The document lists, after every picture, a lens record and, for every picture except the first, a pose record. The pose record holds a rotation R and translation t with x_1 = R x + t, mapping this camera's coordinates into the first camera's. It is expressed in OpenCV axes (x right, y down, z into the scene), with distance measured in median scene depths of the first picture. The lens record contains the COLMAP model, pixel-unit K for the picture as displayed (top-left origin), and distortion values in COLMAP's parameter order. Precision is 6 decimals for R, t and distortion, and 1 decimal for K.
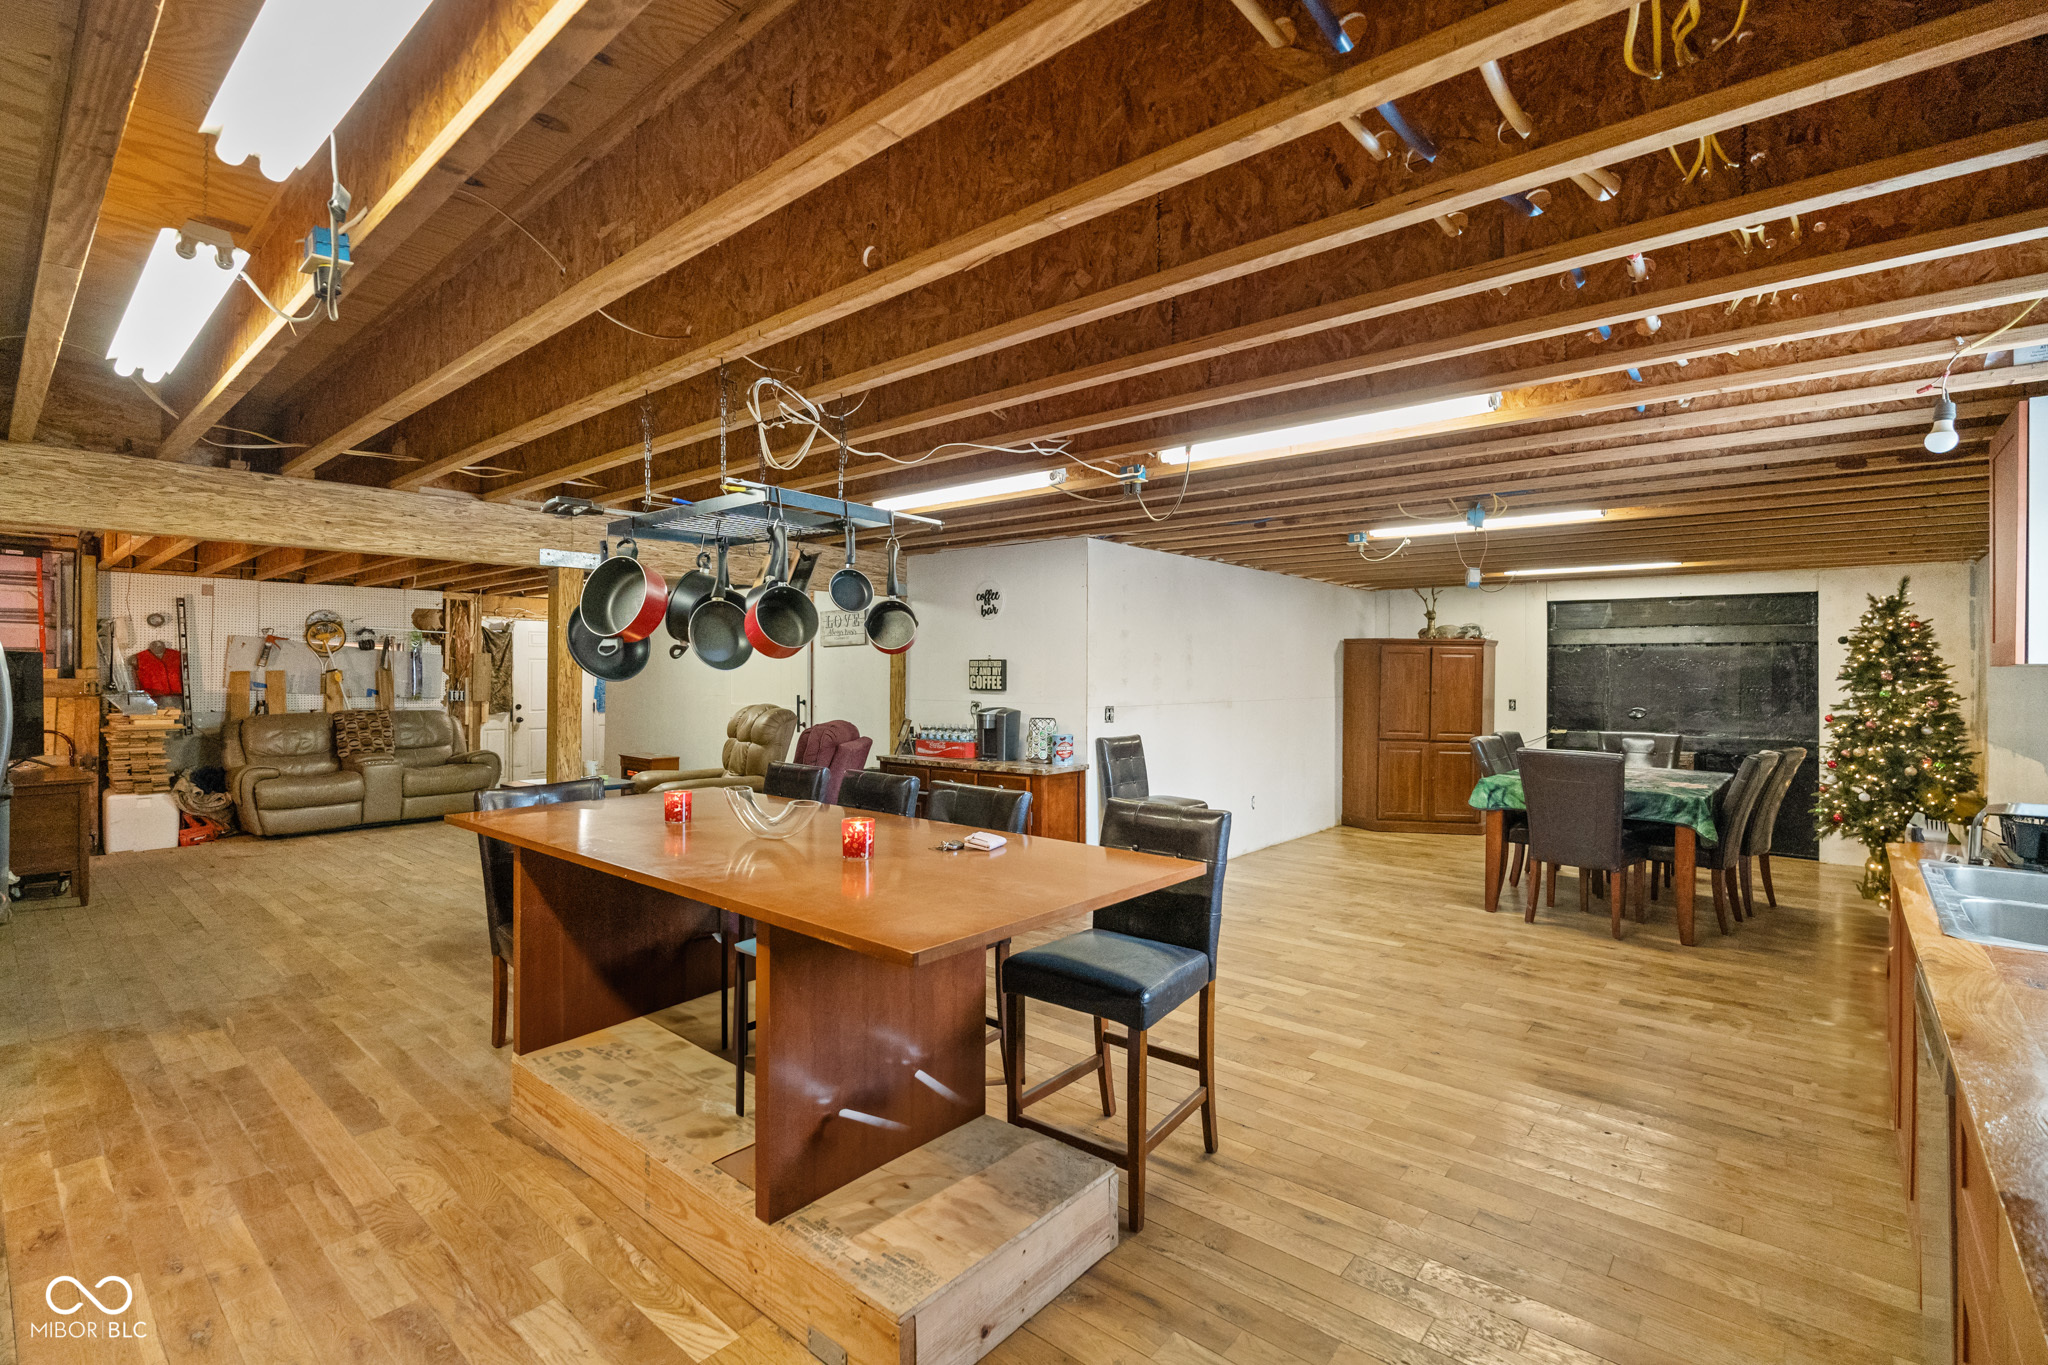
lens RADIAL K [[921.9, 0, 1024.0], [0, 921.9, 682.5], [0, 0, 1]] dist [0.002986, 0.000004]
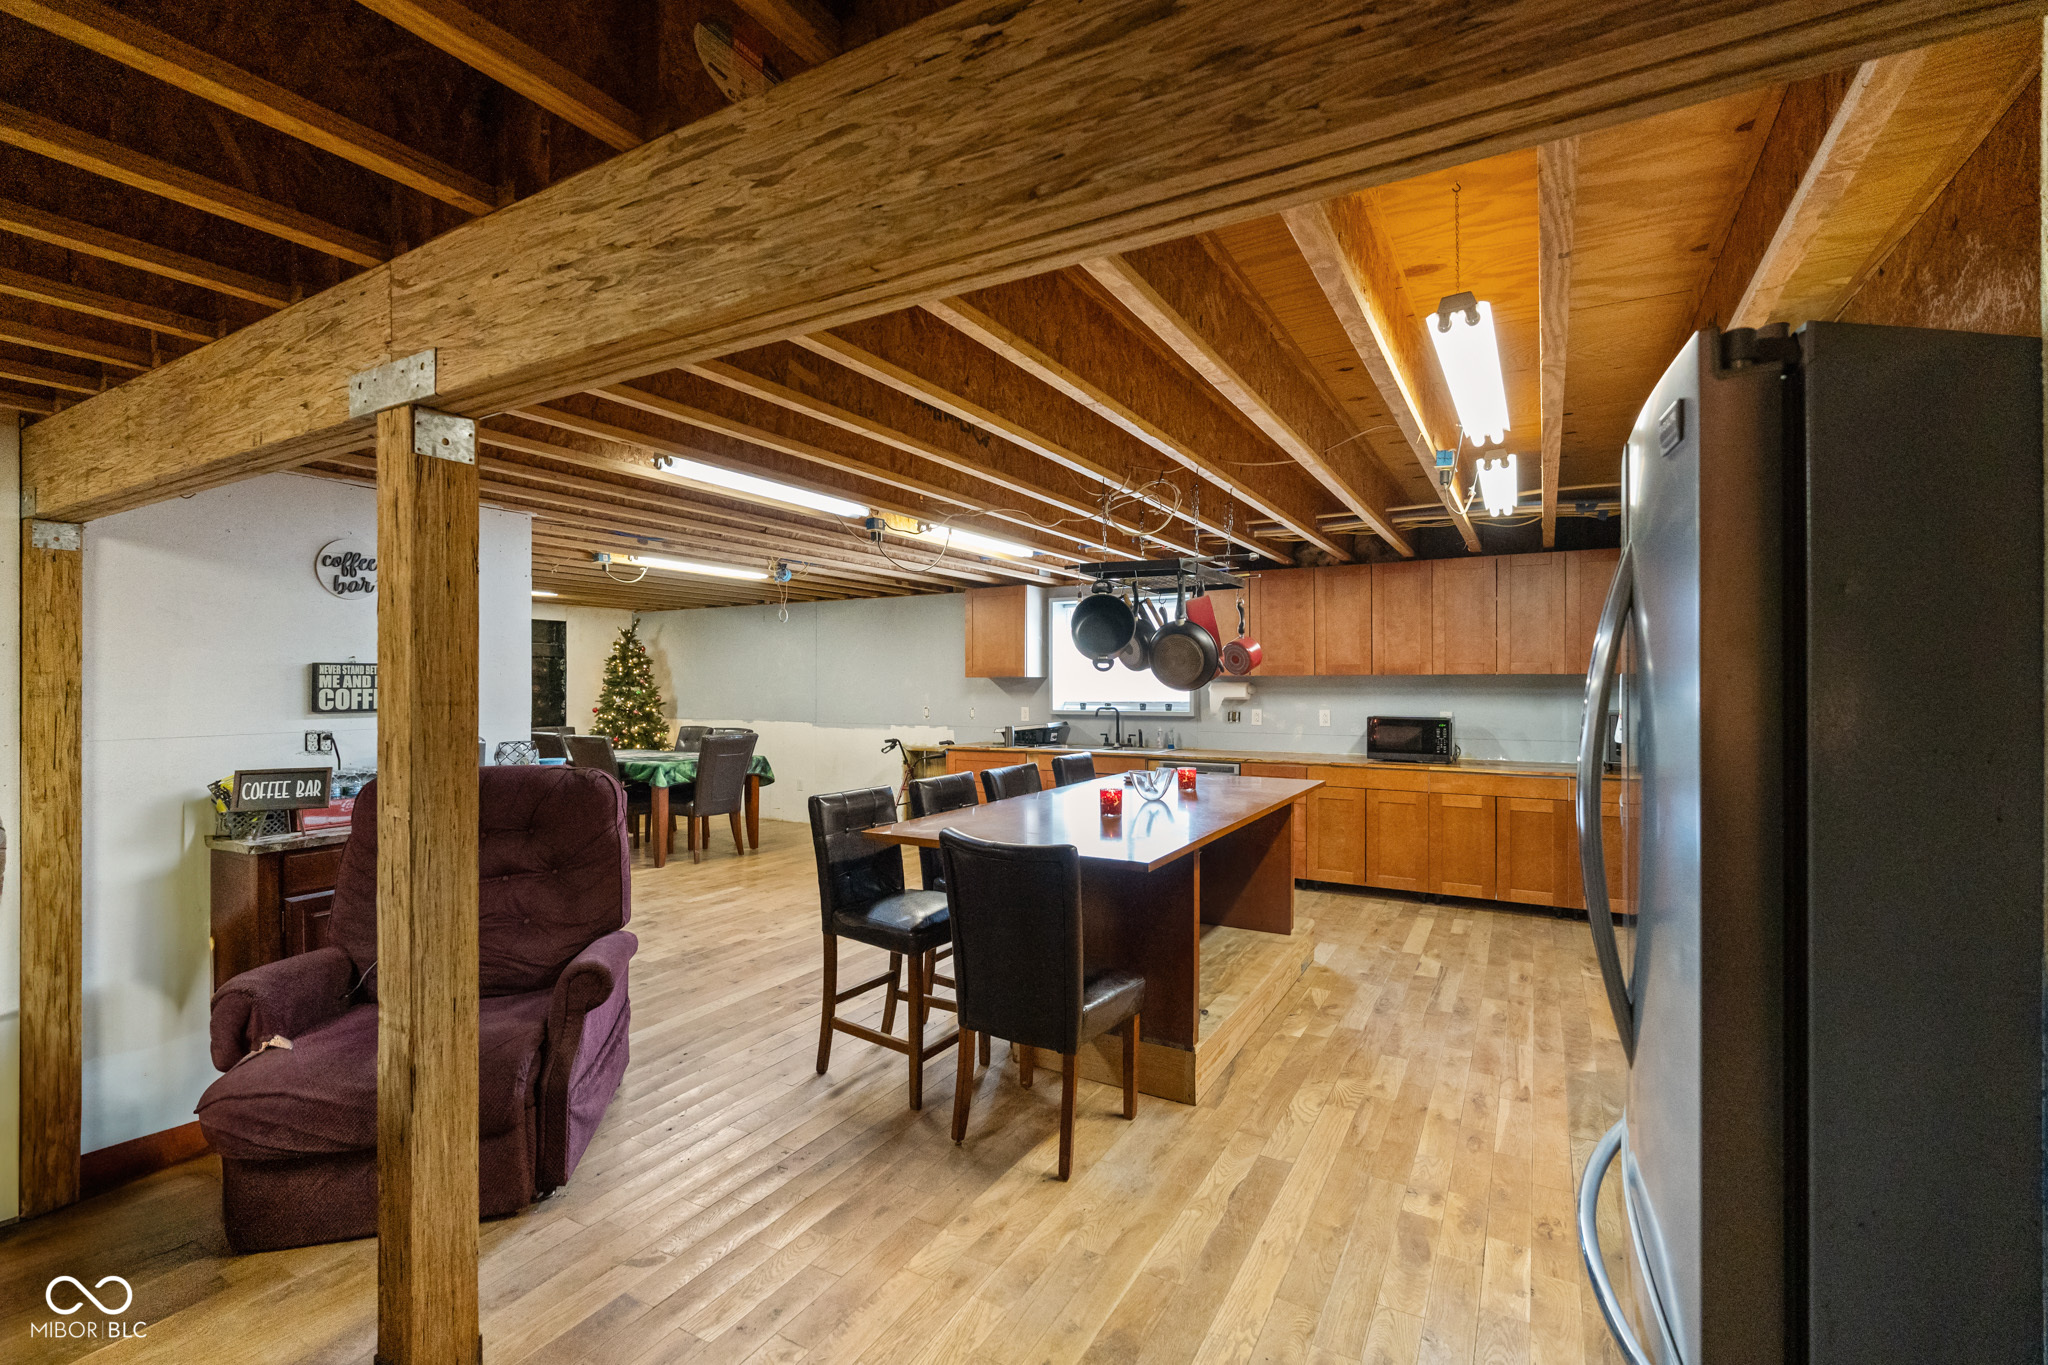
lens RADIAL K [[903.0, 0, 1024.0], [0, 903.0, 682.5], [0, 0, 1]] dist [0.000411, -0.000022]
pose [[-0.188172, -0.007593, 0.982107, -1.174032], [0.009183, 0.999913, 0.009490, -0.020863], [-0.982093, 0.010805, -0.188086, 1.063249]]
